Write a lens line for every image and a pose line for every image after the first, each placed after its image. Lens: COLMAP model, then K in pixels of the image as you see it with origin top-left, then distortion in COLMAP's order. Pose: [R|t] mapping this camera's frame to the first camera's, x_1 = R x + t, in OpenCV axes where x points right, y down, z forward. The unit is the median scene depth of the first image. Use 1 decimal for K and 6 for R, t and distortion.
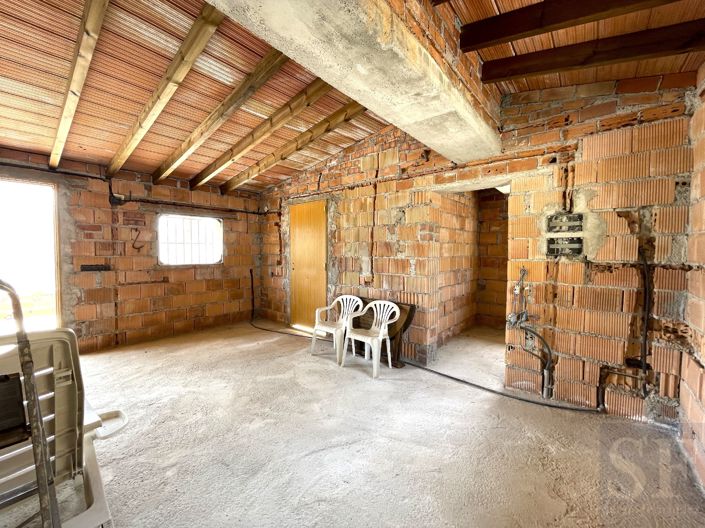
lens RADIAL K [[285.7, 0, 346.5], [0, 285.7, 260.6], [0, 0, 1]] dist [0.003265, -0.000784]
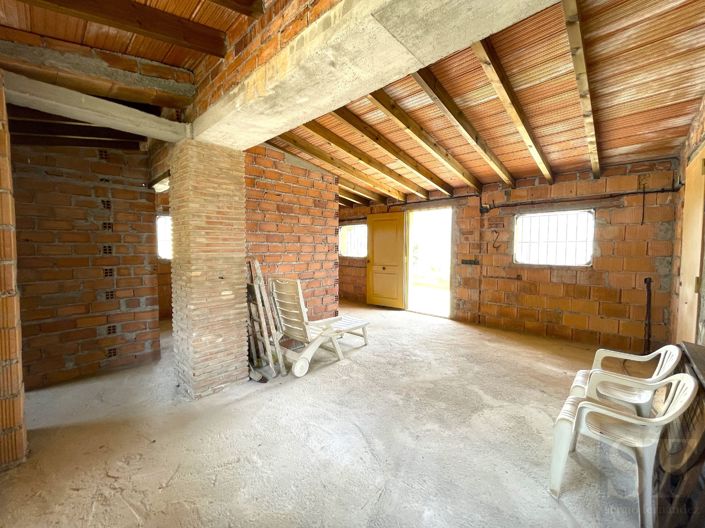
lens RADIAL K [[285.7, 0, 356.6], [0, 285.7, 261.8], [0, 0, 1]] dist [0.003265, -0.000784]
pose [[-0.032392, 0.046189, -0.998407, 0.482825], [-0.036157, 0.998224, 0.047354, -0.020671], [0.998821, 0.037633, -0.030665, 0.490227]]
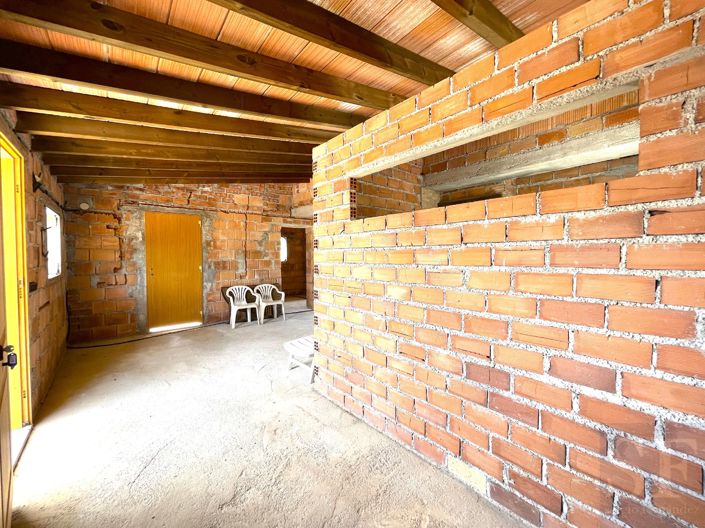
lens RADIAL K [[285.7, 0, 352.7], [0, 285.7, 260.6], [0, 0, 1]] dist [0.003265, -0.000784]
pose [[0.155850, -0.029825, 0.987330, -1.365153], [0.036859, 0.999024, 0.024360, -0.023995], [-0.987093, 0.032595, 0.156797, 0.163430]]
